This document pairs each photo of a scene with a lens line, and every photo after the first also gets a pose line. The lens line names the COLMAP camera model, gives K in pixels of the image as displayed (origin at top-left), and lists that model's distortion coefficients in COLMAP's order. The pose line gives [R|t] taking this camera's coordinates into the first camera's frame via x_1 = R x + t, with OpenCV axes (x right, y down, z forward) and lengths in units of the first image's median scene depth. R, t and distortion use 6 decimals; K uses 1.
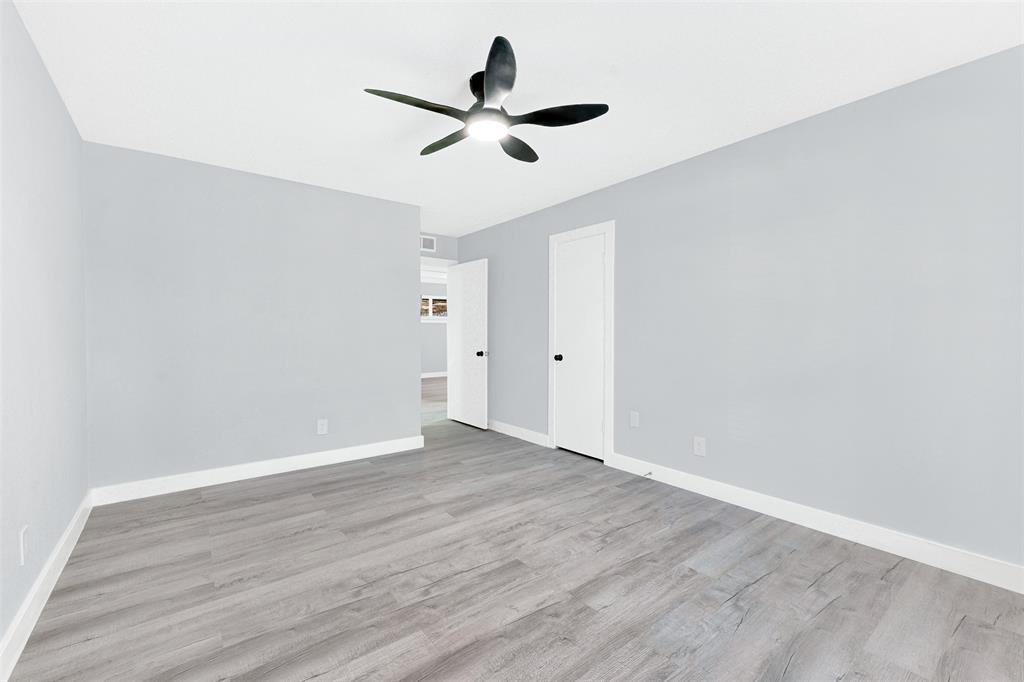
lens RADIAL K [[420.1, 0, 513.4], [0, 420.1, 335.0], [0, 0, 1]] dist [-0.000511, -0.000190]
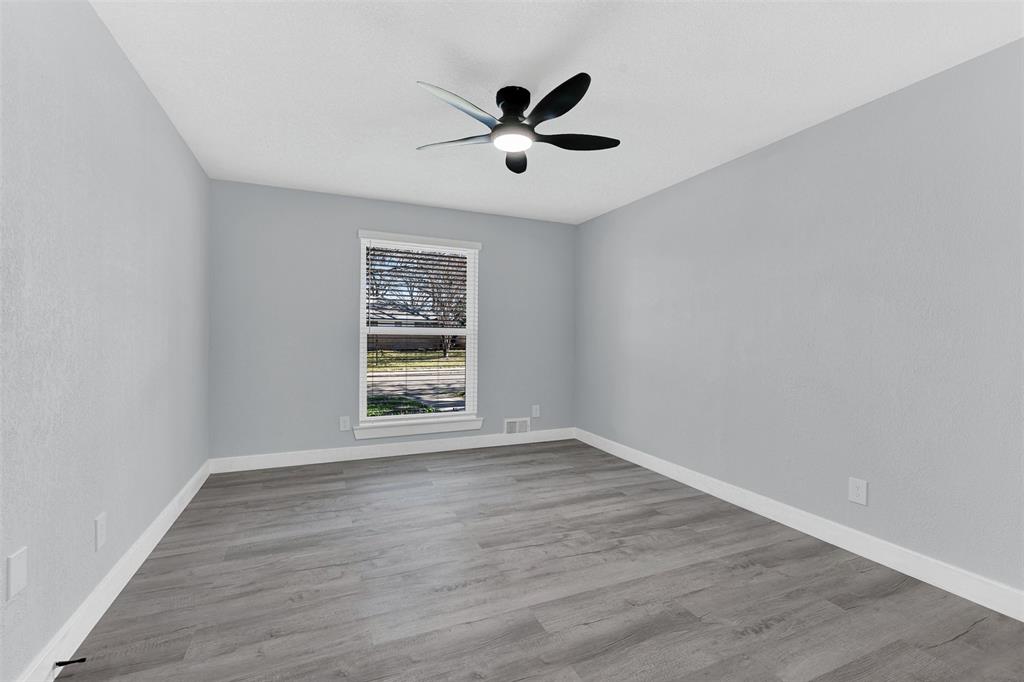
lens RADIAL K [[420.1, 0, 513.4], [0, 420.1, 335.0], [0, 0, 1]] dist [-0.000511, -0.000190]
pose [[-0.966809, -0.006687, 0.255415, -0.312873], [-0.006463, 0.999978, 0.001716, 0.002332], [-0.255420, 0.000009, -0.966830, 1.894984]]
